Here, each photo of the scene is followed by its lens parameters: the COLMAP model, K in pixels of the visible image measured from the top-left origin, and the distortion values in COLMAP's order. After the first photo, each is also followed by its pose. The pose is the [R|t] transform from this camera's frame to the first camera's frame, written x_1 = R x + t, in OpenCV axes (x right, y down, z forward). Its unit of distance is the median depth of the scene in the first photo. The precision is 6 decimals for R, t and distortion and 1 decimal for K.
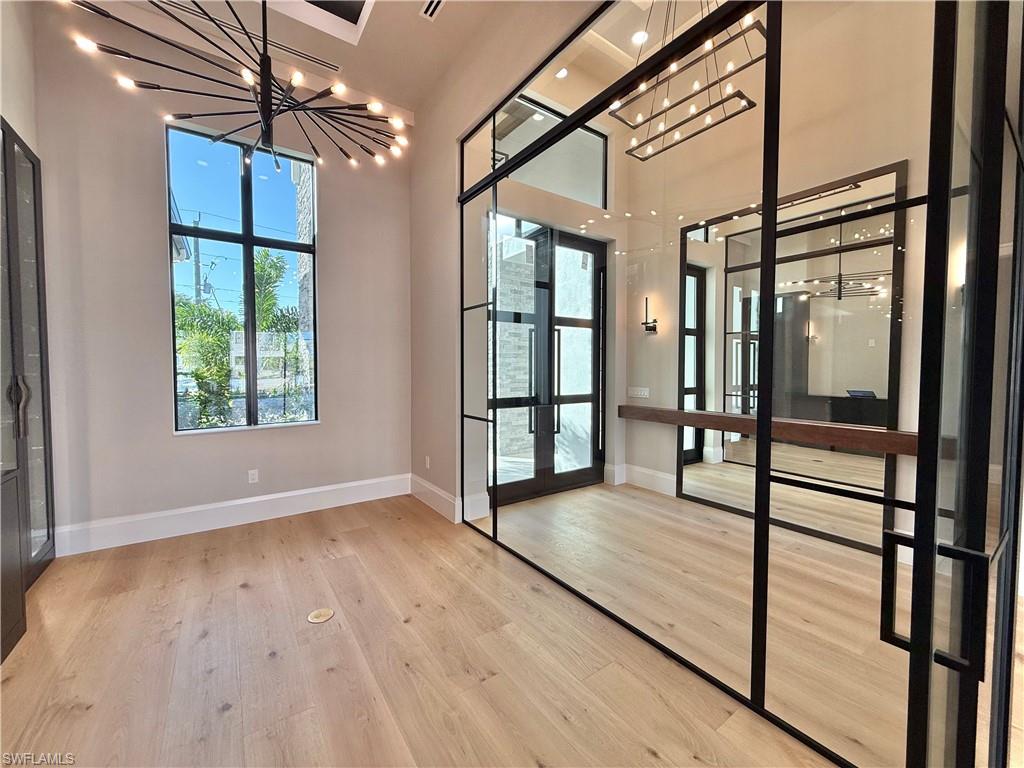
lens RADIAL K [[409.8, 0, 512.8], [0, 409.8, 388.0], [0, 0, 1]] dist [0.001594, 0.000482]
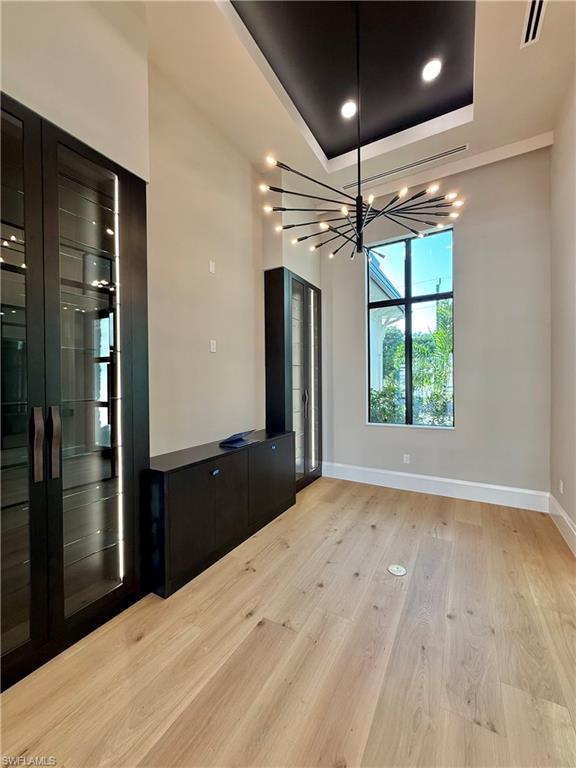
lens RADIAL K [[307.4, 0, 291.1], [0, 307.4, 379.7], [0, 0, 1]] dist [0.001594, 0.000482]
pose [[0.423023, -0.004351, -0.906109, 0.276657], [-0.037510, 0.999047, -0.022309, -0.043909], [0.905342, 0.043425, 0.422457, 0.177021]]
